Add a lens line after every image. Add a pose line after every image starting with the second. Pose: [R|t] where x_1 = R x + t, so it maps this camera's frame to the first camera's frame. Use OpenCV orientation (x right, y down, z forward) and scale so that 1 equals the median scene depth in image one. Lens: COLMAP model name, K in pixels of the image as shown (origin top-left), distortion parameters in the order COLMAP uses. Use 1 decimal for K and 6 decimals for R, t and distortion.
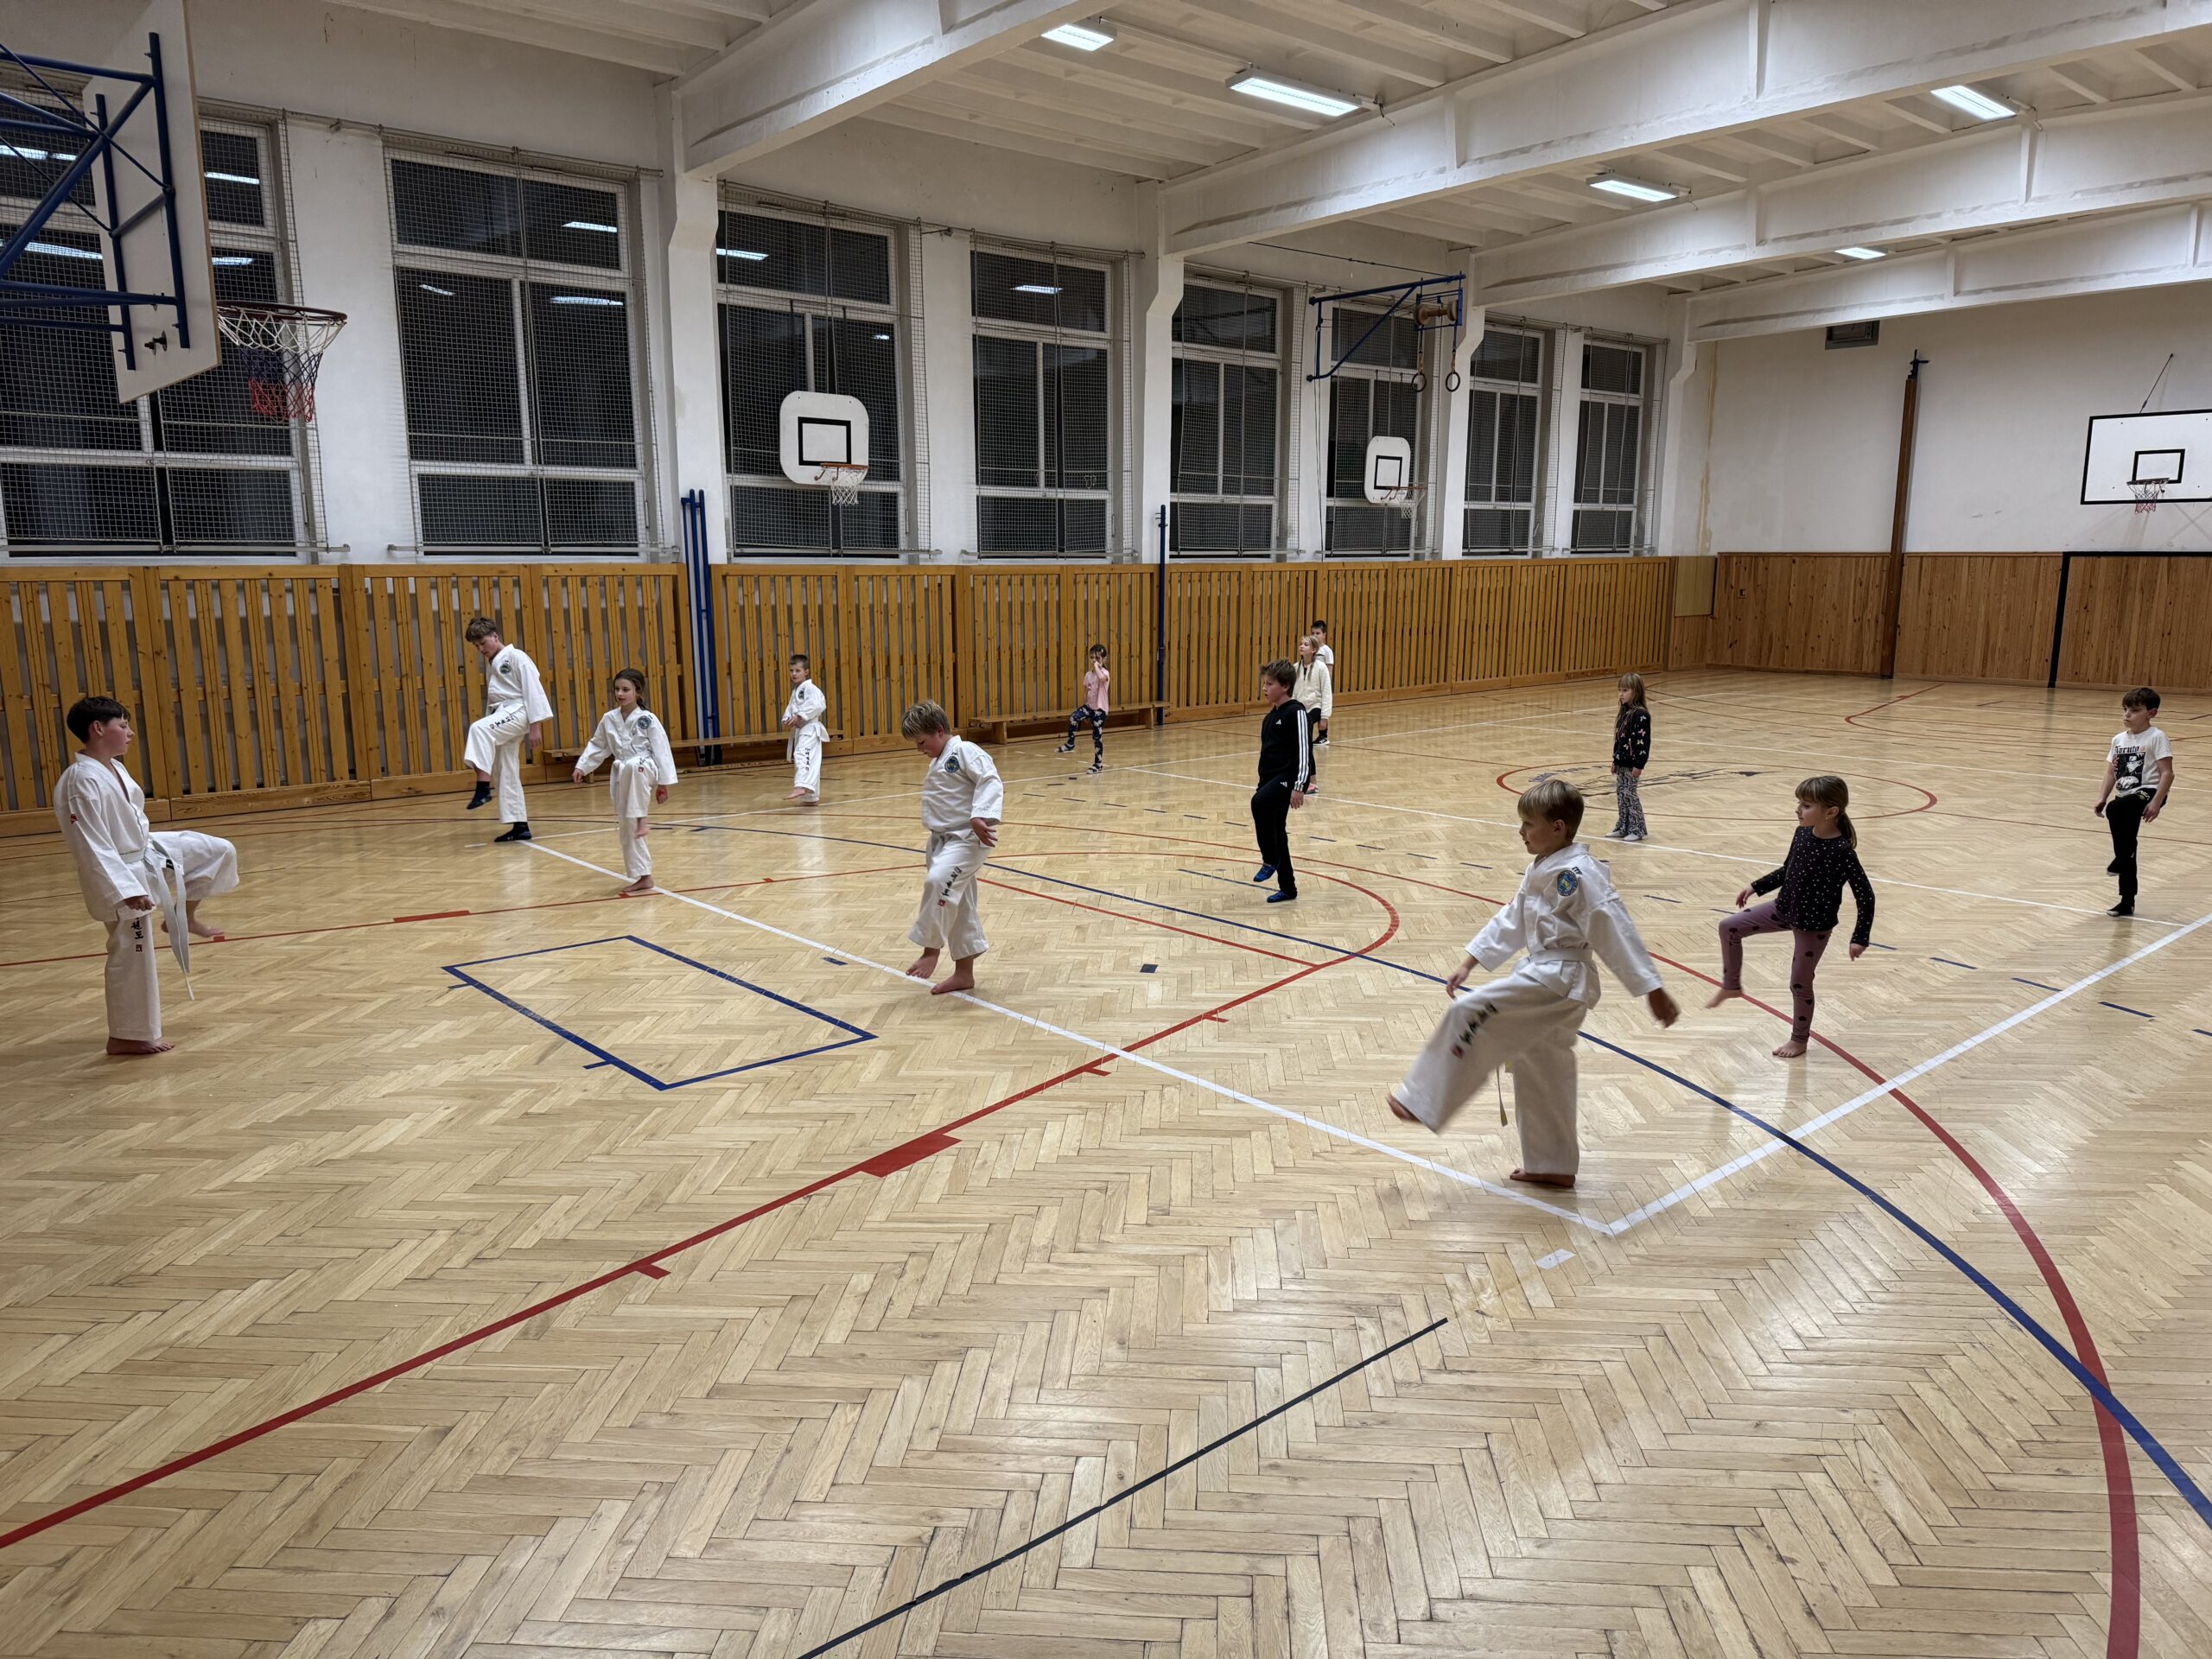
lens RADIAL K [[1580.6, 0, 1109.4], [0, 1580.6, 855.1], [0, 0, 1]] dist [0.038407, -0.043799]
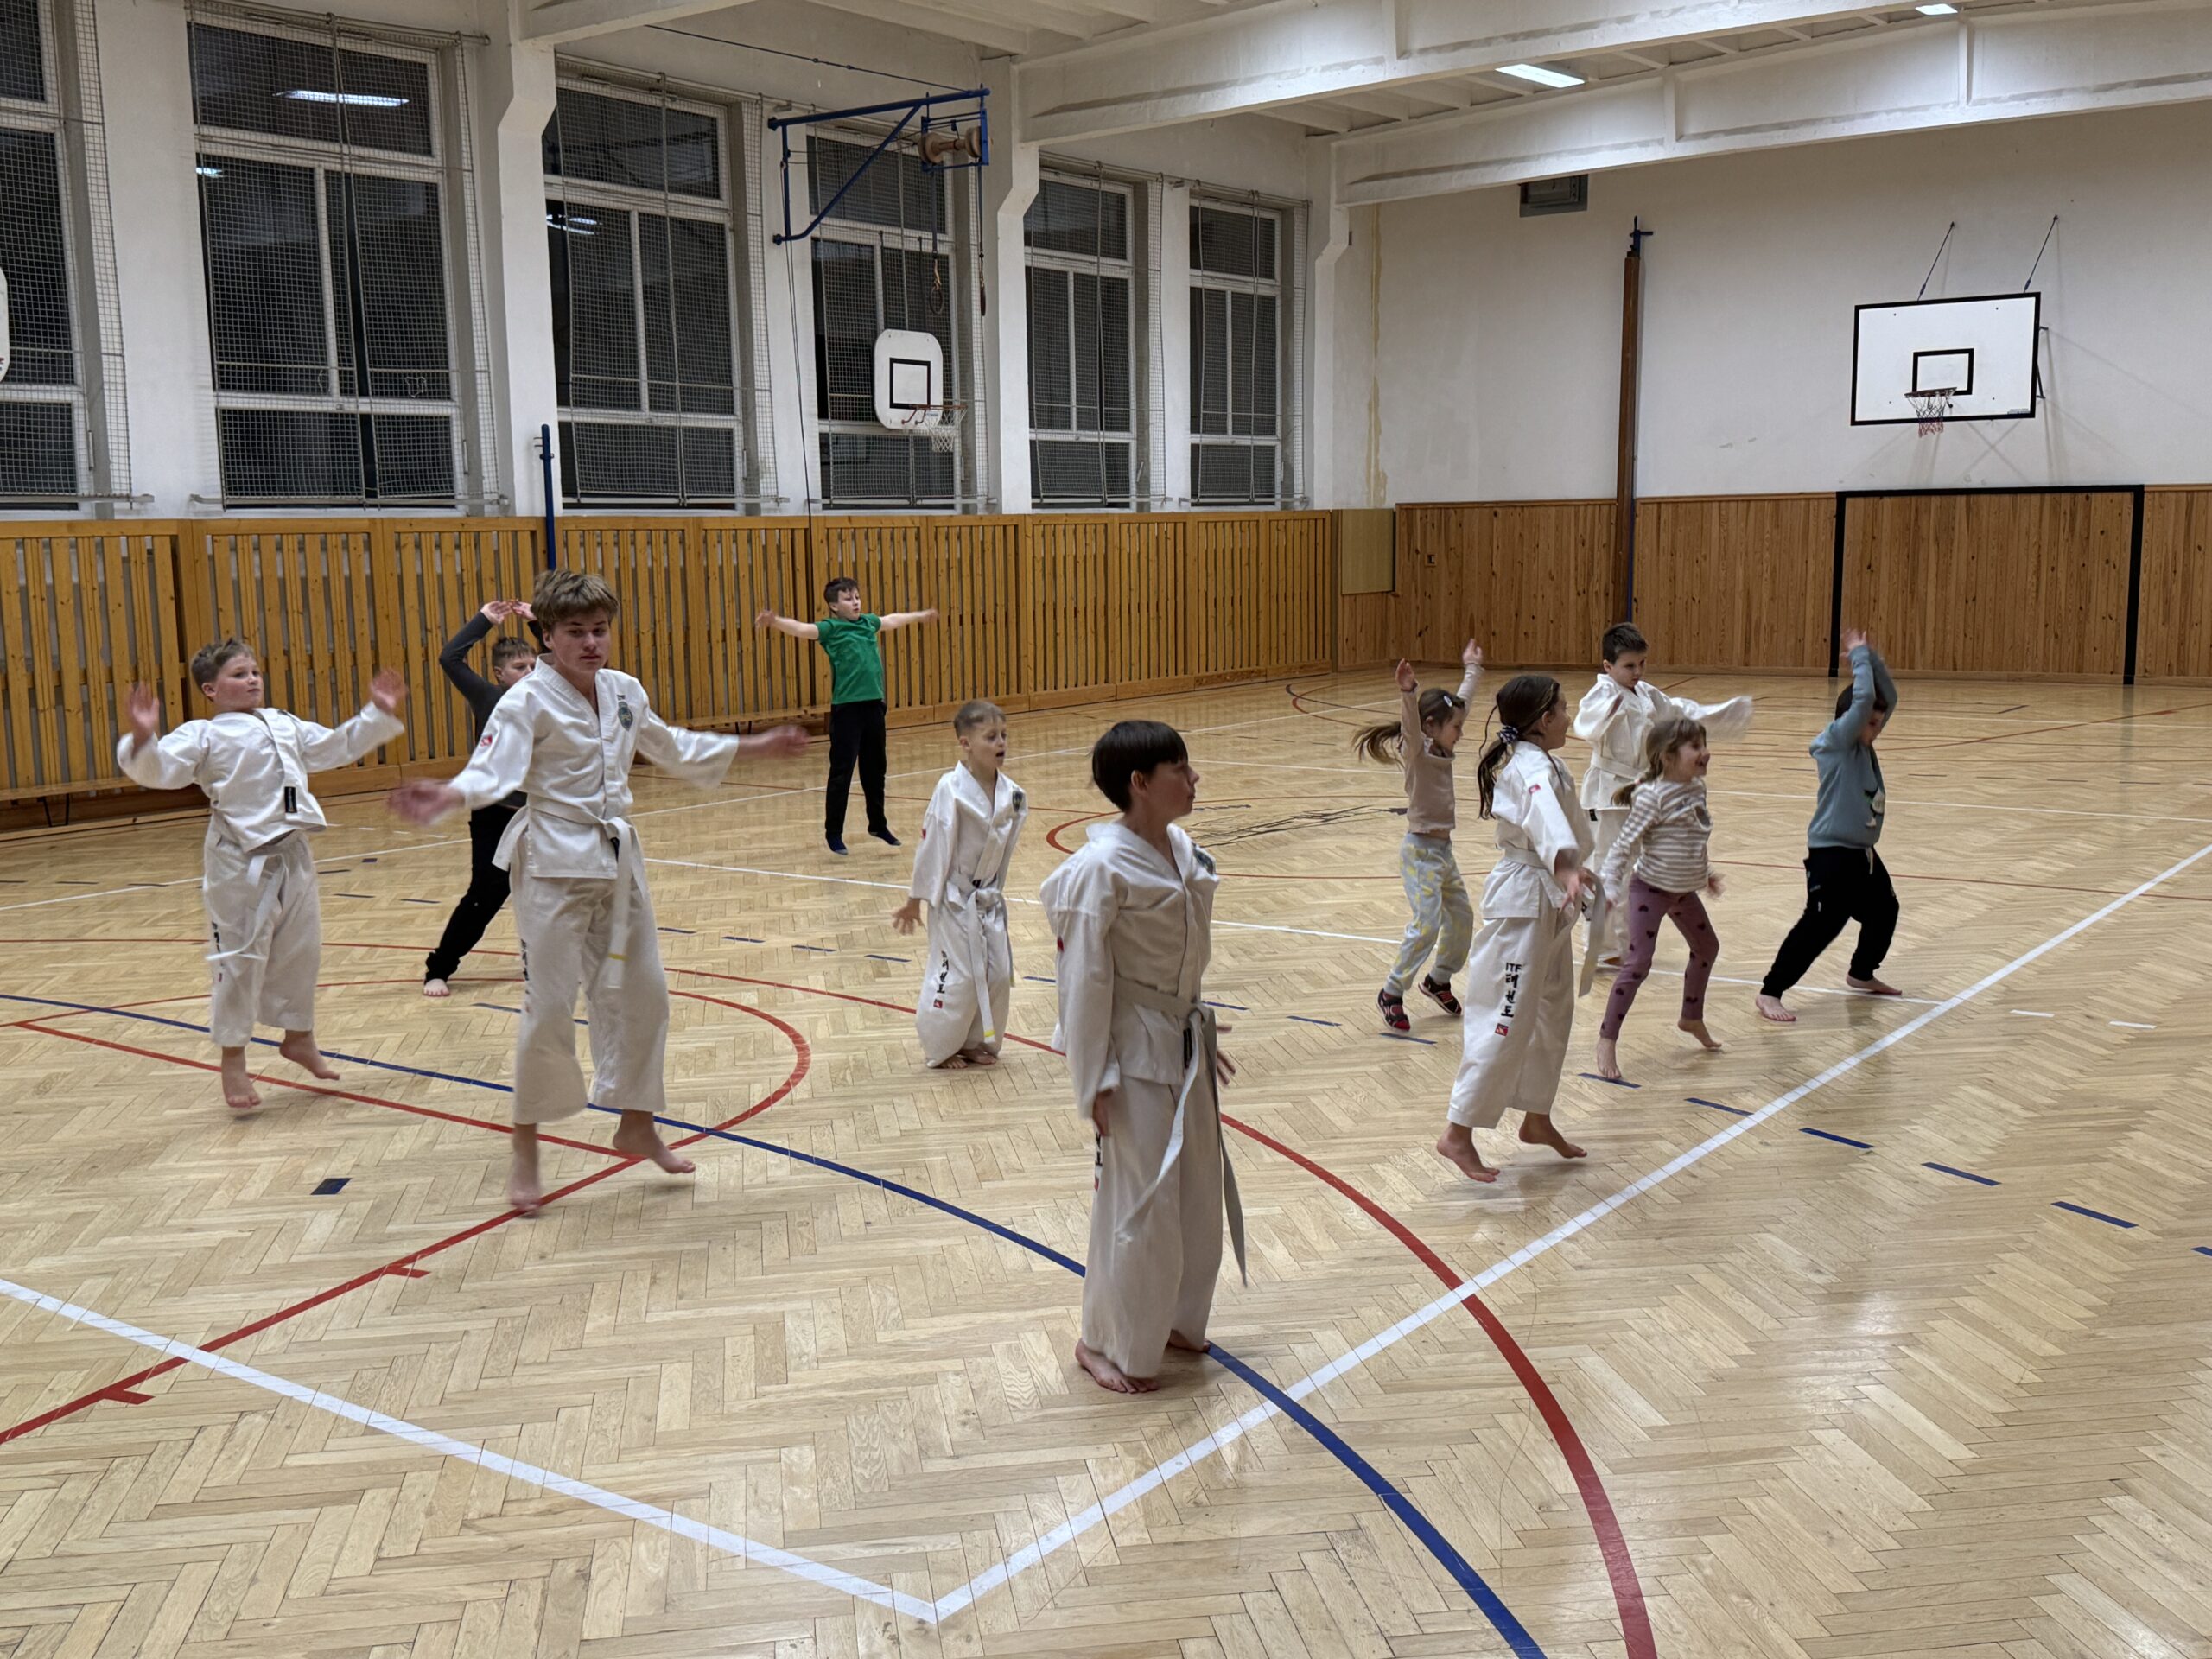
lens RADIAL K [[2299.3, 0, 1136.3], [0, 2299.3, 863.9], [0, 0, 1]] dist [0.094840, 0.000000]
pose [[0.975253, -0.046113, 0.216230, 0.059895], [0.054872, 0.997891, -0.034675, -0.000092], [-0.214175, 0.045682, 0.975726, 0.043299]]
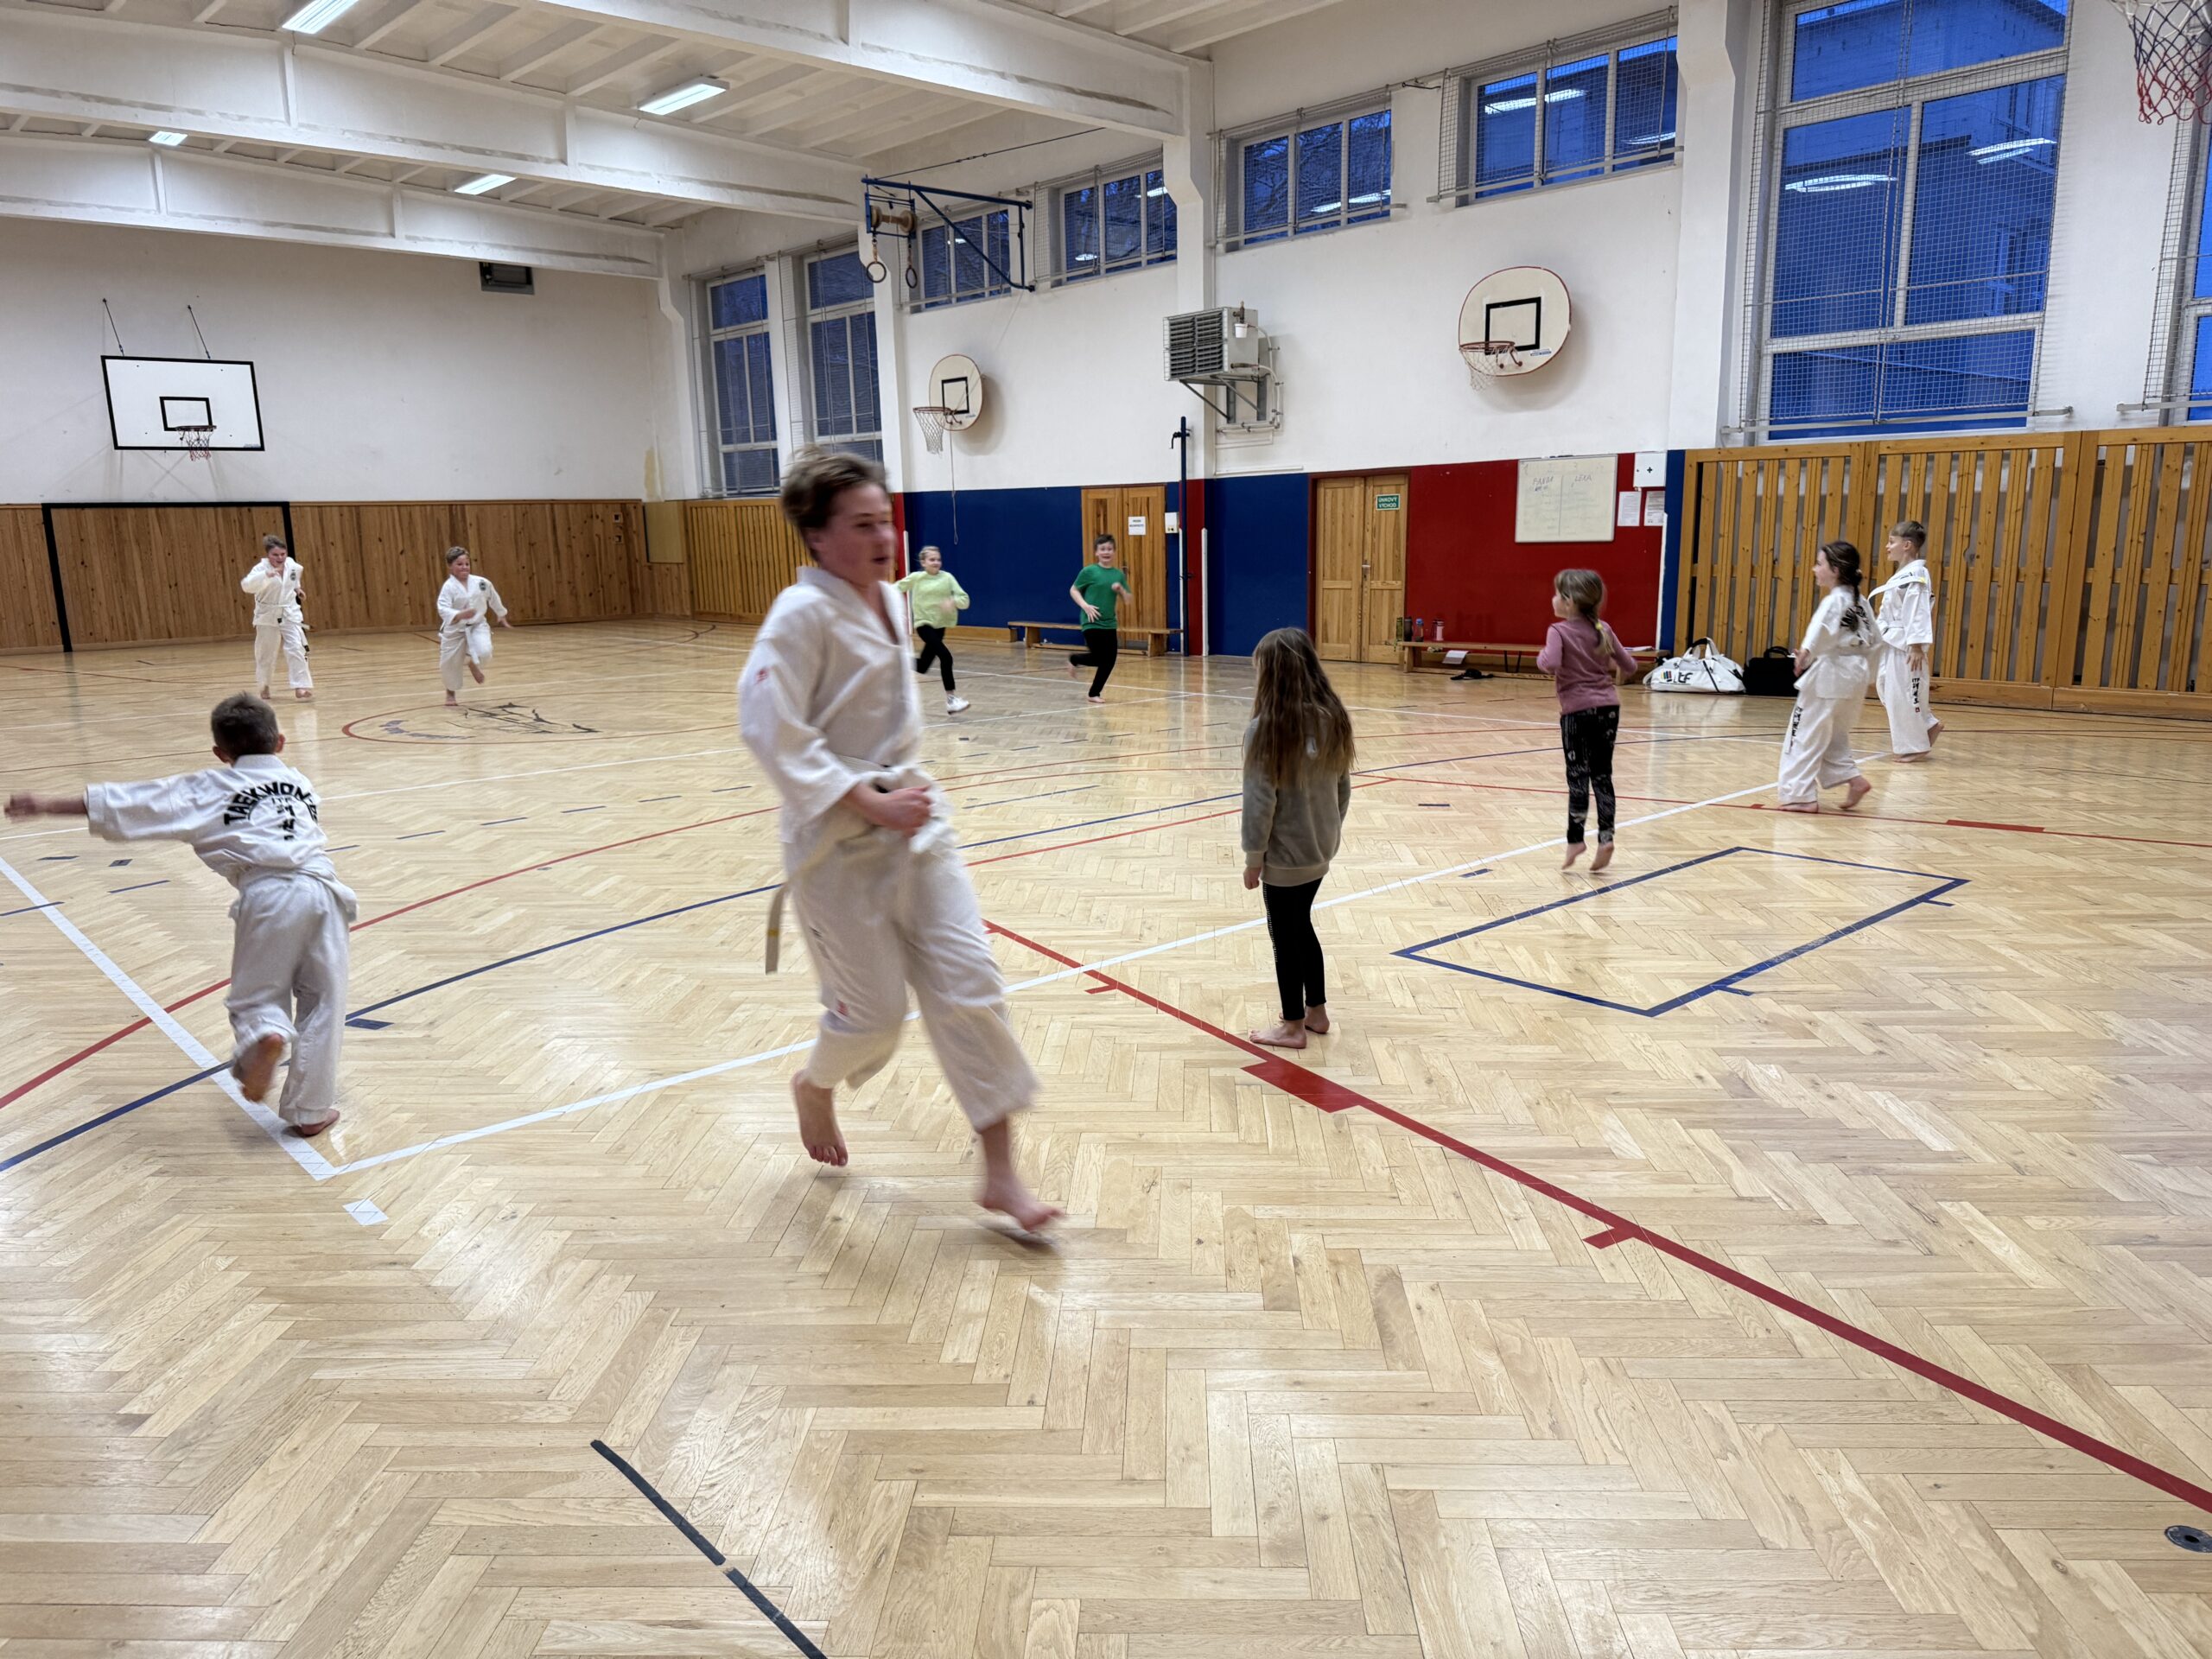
lens RADIAL K [[1580.6, 0, 1134.0], [0, 1580.6, 837.5], [0, 0, 1]] dist [0.038407, -0.043799]
pose [[-0.023367, -0.195903, 0.980345, -0.460895], [0.211709, 0.957403, 0.196365, -0.071221], [-0.977053, 0.212137, 0.019103, 0.543311]]
